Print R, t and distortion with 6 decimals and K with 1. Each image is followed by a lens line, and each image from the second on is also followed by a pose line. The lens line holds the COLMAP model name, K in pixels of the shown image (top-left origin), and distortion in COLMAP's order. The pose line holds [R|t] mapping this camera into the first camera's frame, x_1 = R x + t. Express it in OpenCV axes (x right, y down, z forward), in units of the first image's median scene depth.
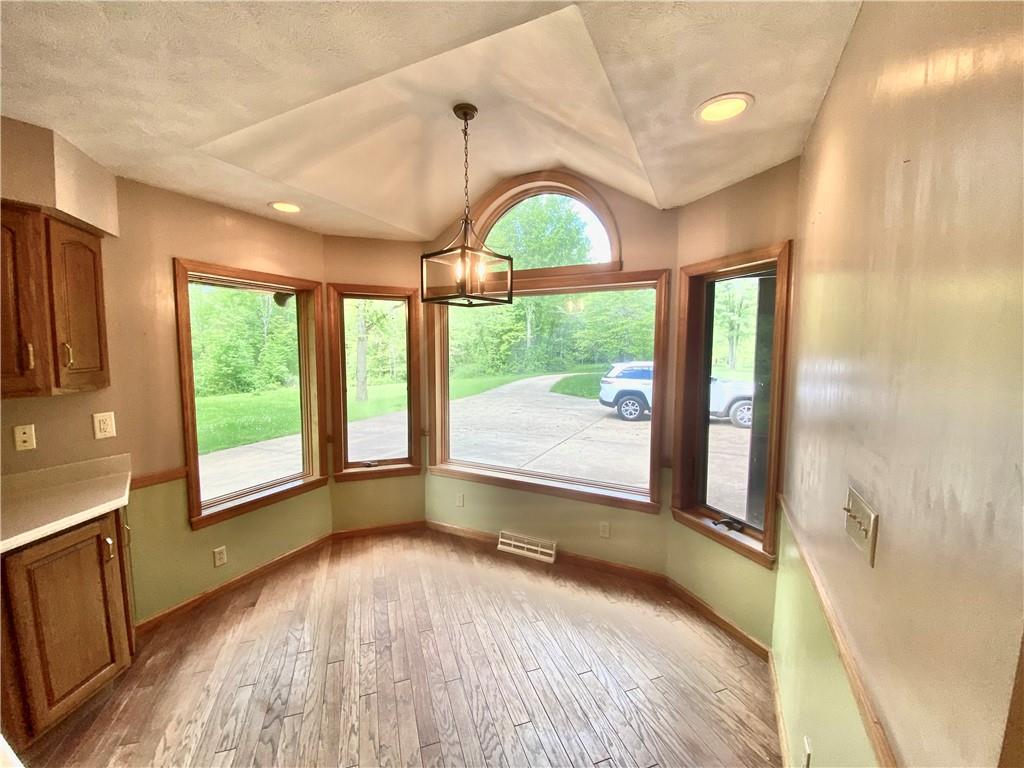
lens RADIAL K [[406.9, 0, 512.0], [0, 406.9, 388.6], [0, 0, 1]] dist [0.000376, -0.013950]
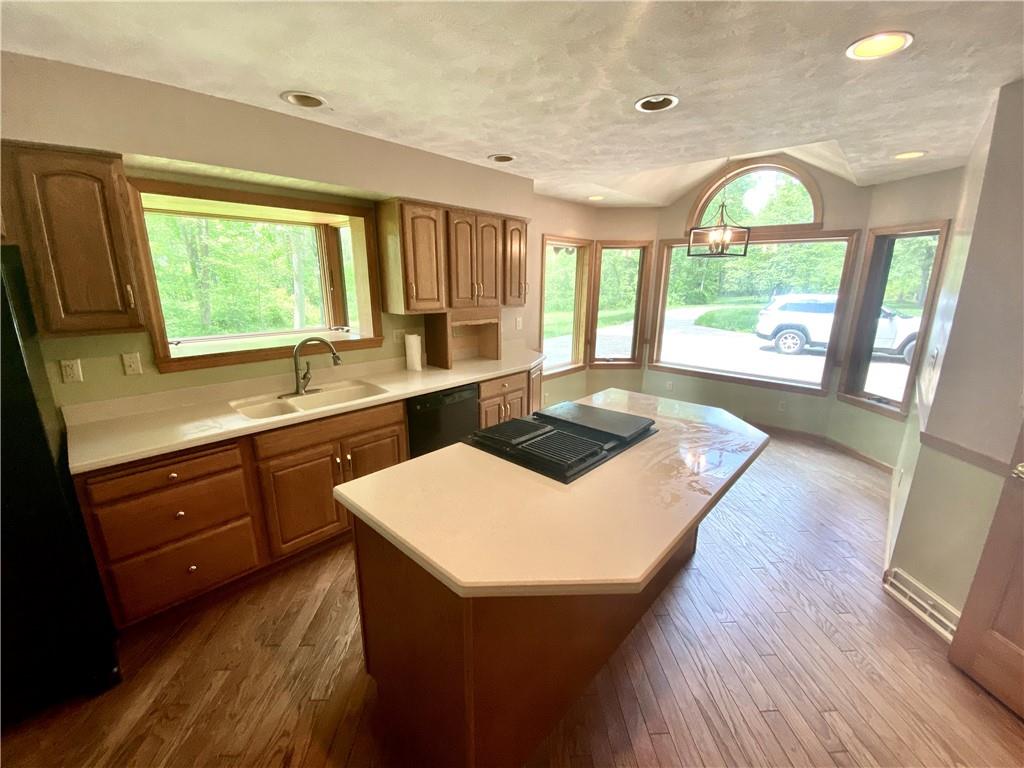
lens RADIAL K [[406.9, 0, 512.0], [0, 406.9, 388.6], [0, 0, 1]] dist [0.000376, -0.013950]
pose [[0.956193, 0.075279, -0.282894, -0.274649], [-0.027750, 0.985328, 0.168402, 0.045417], [0.291420, -0.153175, 0.944252, -0.624724]]
